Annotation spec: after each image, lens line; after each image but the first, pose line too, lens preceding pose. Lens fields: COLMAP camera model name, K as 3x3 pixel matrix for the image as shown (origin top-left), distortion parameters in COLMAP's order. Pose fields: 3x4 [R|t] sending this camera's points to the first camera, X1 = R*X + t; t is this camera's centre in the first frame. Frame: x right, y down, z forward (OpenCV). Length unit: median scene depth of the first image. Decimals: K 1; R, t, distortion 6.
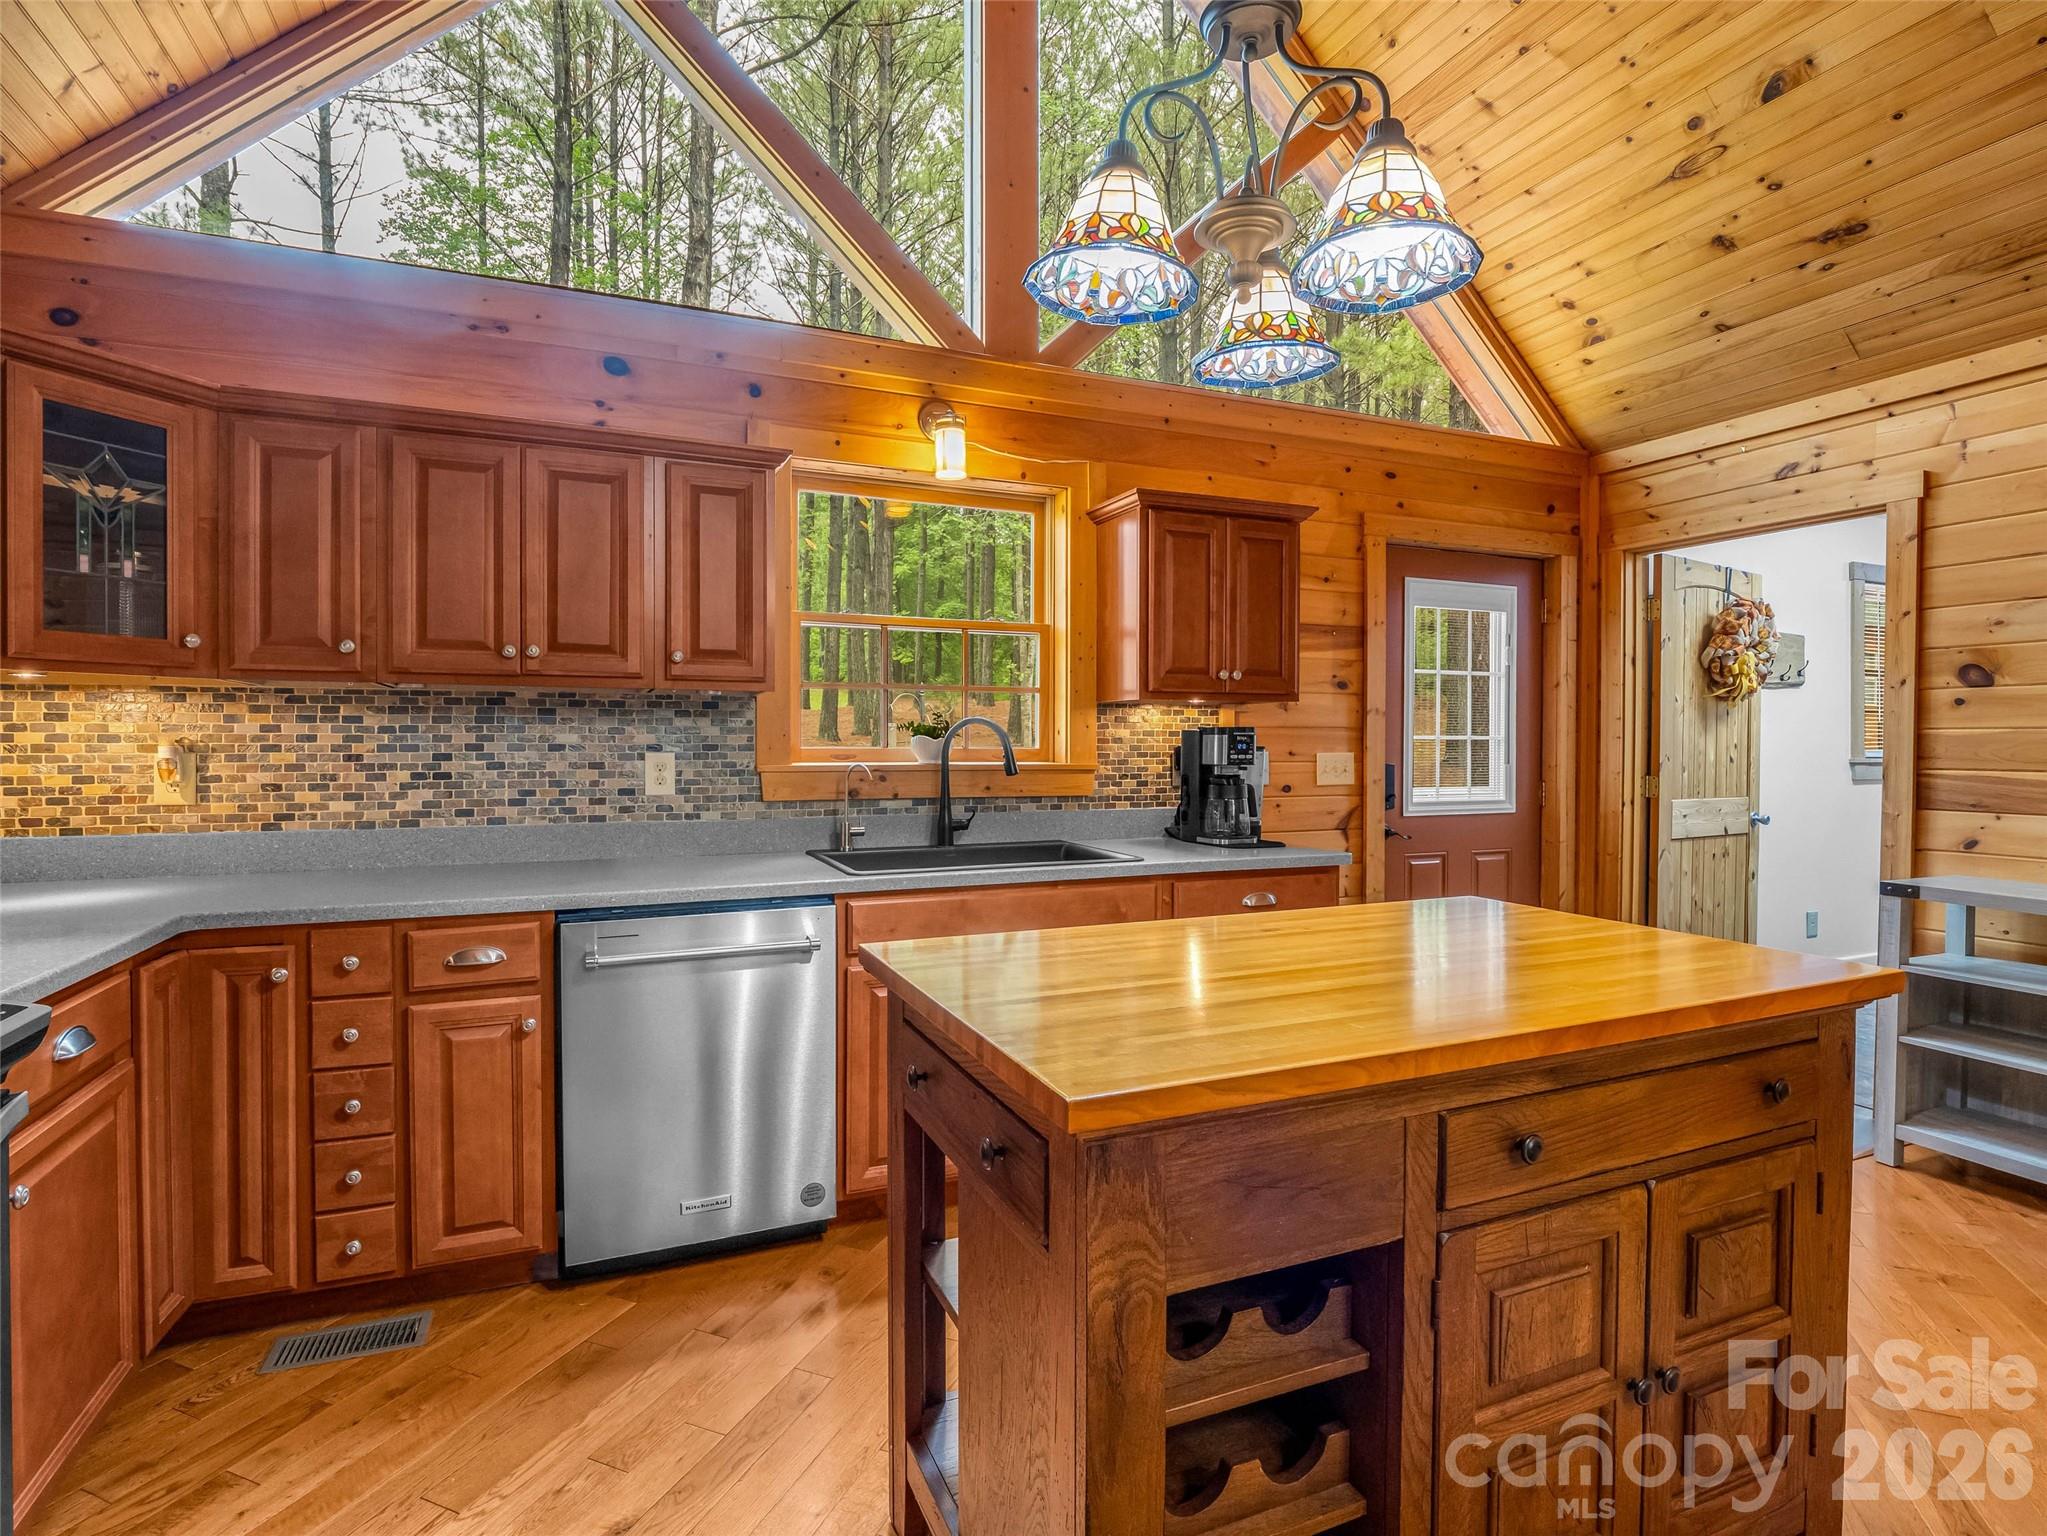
lens RADIAL K [[938.6, 0, 1043.4], [0, 938.6, 752.8], [0, 0, 1]] dist [-0.012957, -0.000253]
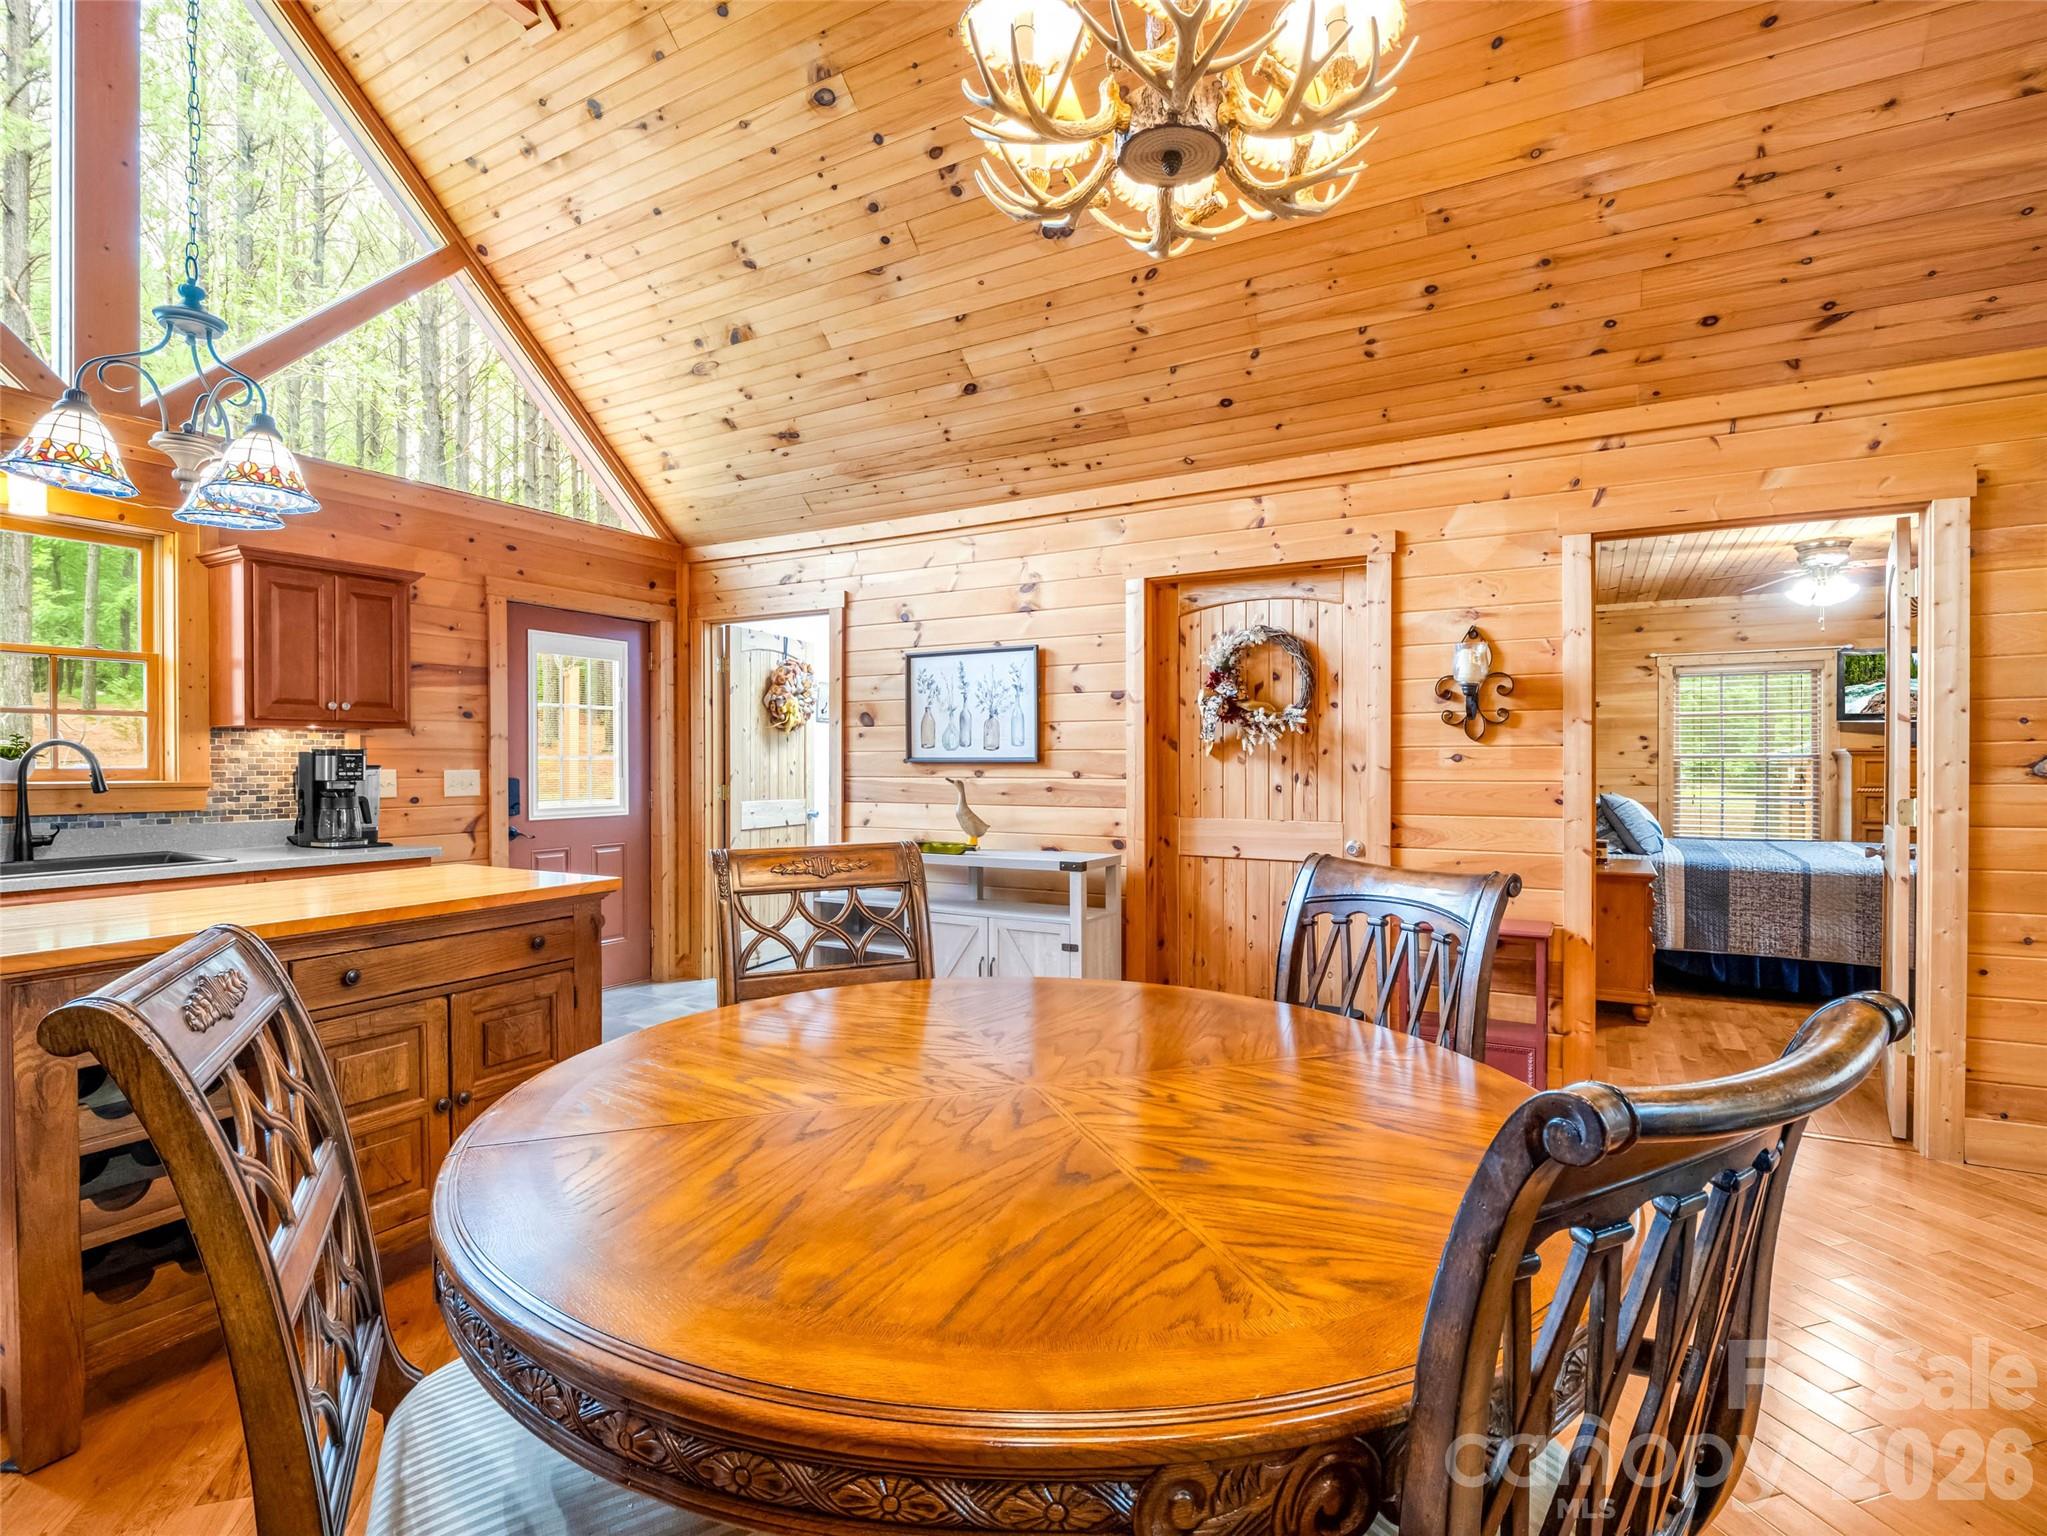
lens RADIAL K [[1021.5, 0, 1023.5], [0, 1021.5, 768.0], [0, 0, 1]] dist [-0.003040, -0.008660]
pose [[0.829155, -0.007180, 0.558973, 0.187635], [0.009105, 0.999958, -0.000662, 0.005253], [-0.558945, 0.005639, 0.829186, -0.551868]]
